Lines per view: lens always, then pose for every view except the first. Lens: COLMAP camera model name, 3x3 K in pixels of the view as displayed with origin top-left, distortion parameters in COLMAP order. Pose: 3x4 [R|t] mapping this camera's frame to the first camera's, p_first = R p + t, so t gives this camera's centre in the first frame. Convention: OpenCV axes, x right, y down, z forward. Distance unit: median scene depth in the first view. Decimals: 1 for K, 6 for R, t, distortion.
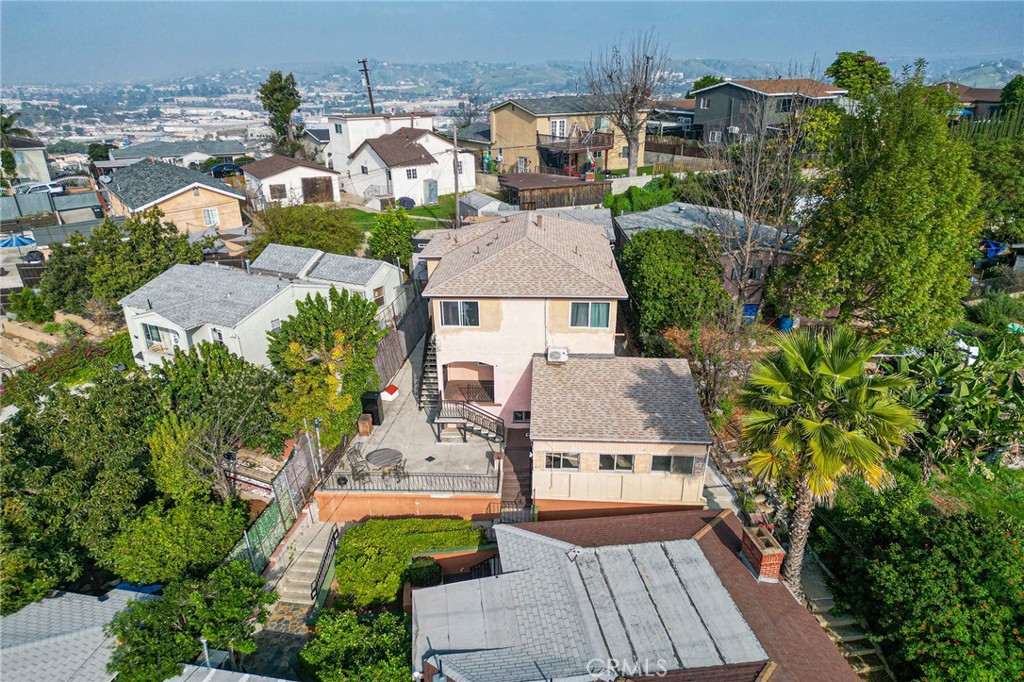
lens RADIAL K [[708.9, 0, 513.5], [0, 708.9, 393.3], [0, 0, 1]] dist [0.084297, -0.079340]
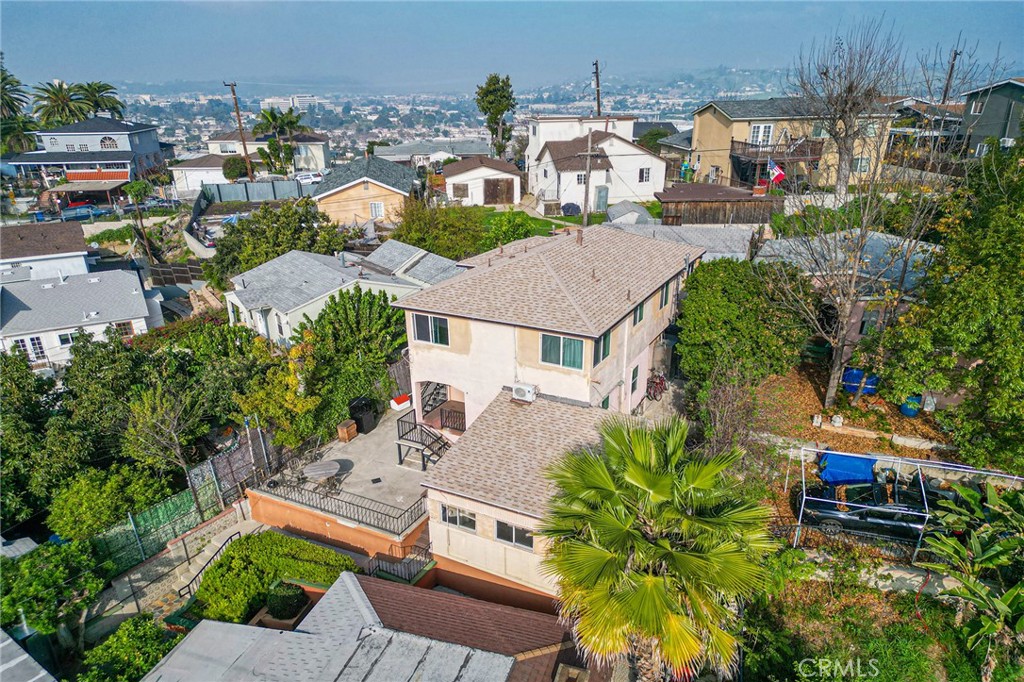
lens RADIAL K [[708.9, 0, 513.5], [0, 708.9, 393.3], [0, 0, 1]] dist [0.084297, -0.079340]
pose [[0.906271, 0.168067, -0.387848, 0.255313], [-0.171246, 0.984868, 0.026630, -0.049352], [0.386455, 0.042284, 0.921338, 0.140138]]
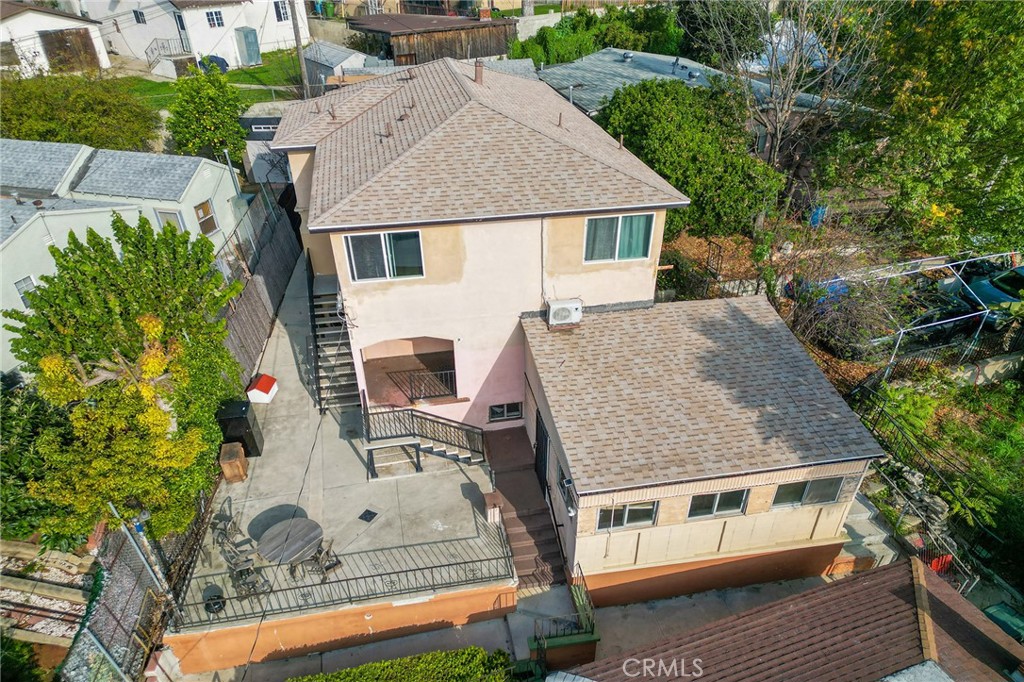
lens RADIAL K [[702.0, 0, 523.2], [0, 702.0, 411.9], [0, 0, 1]] dist [0.096942, -0.084829]
pose [[0.969215, -0.137640, 0.204150, -0.067951], [0.098737, 0.976839, 0.189833, -0.058754], [-0.225550, -0.163832, 0.960357, 0.292787]]
